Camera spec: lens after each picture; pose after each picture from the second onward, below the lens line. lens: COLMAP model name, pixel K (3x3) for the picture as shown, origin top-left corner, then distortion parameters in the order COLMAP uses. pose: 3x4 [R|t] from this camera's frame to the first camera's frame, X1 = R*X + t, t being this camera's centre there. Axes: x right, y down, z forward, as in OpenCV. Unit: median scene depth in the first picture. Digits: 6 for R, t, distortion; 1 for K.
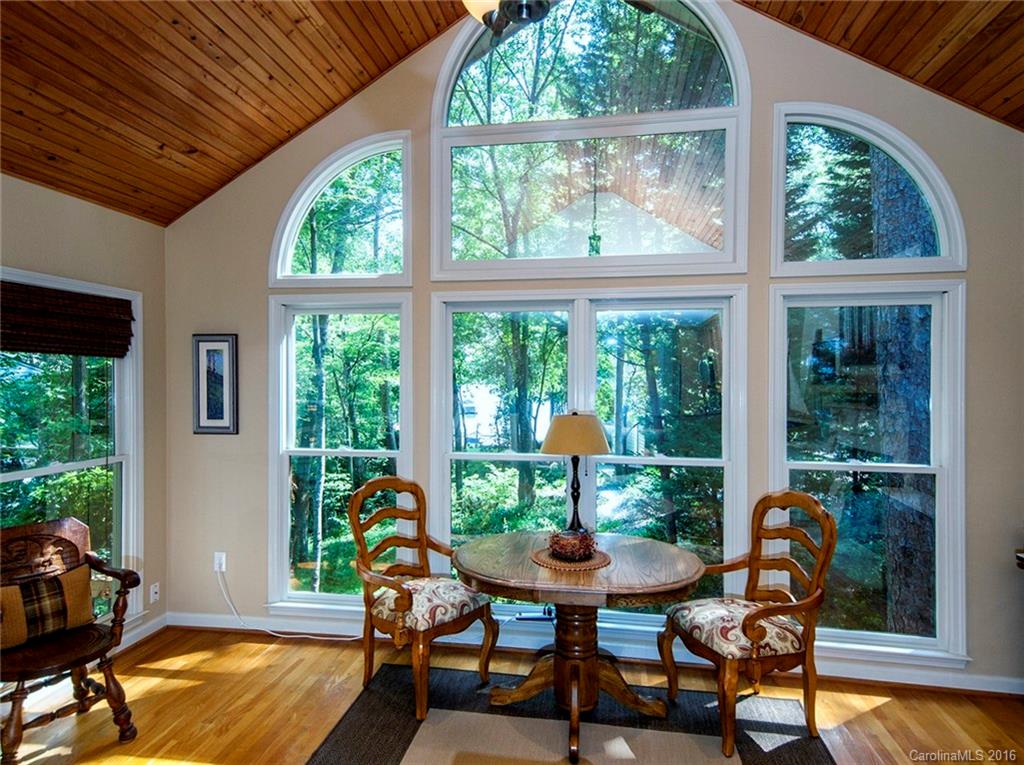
lens RADIAL K [[621.5, 0, 512.0], [0, 621.5, 382.5], [0, 0, 1]] dist [0.000627, -0.000266]
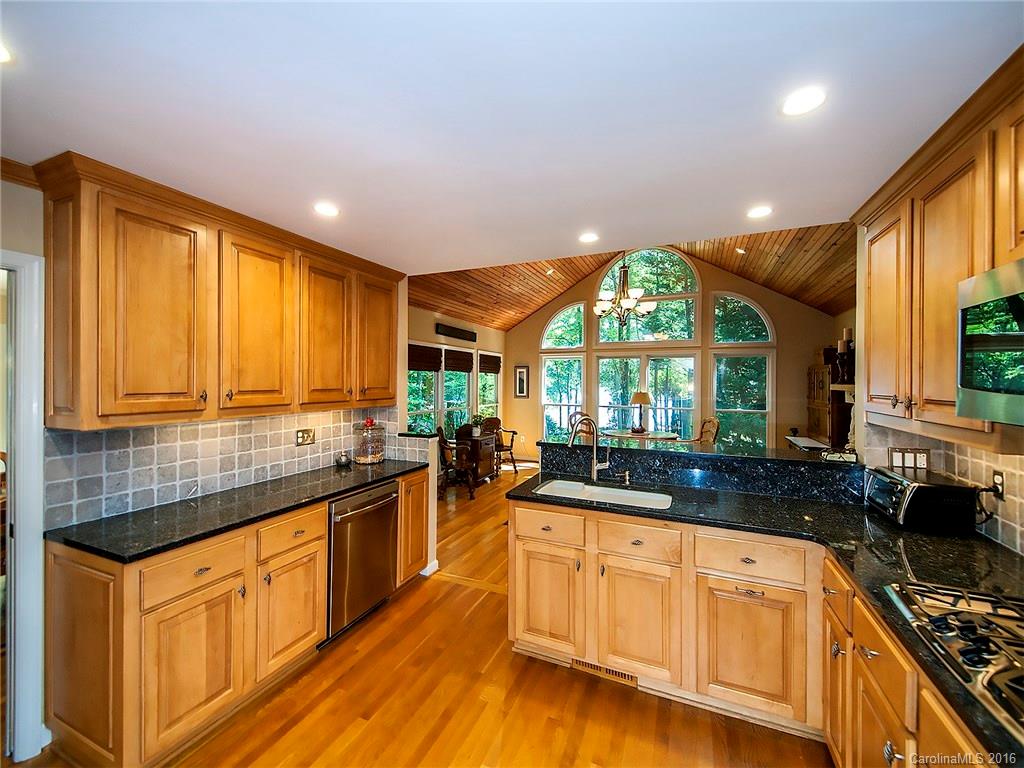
lens RADIAL K [[417.0, 0, 512.0], [0, 417.0, 384.0], [0, 0, 1]] dist [-0.000110, -0.000007]
pose [[0.968907, 0.002164, -0.247415, -0.004459], [-0.003373, 0.999984, -0.004464, 0.021654], [0.247401, 0.005160, 0.968899, -1.051803]]
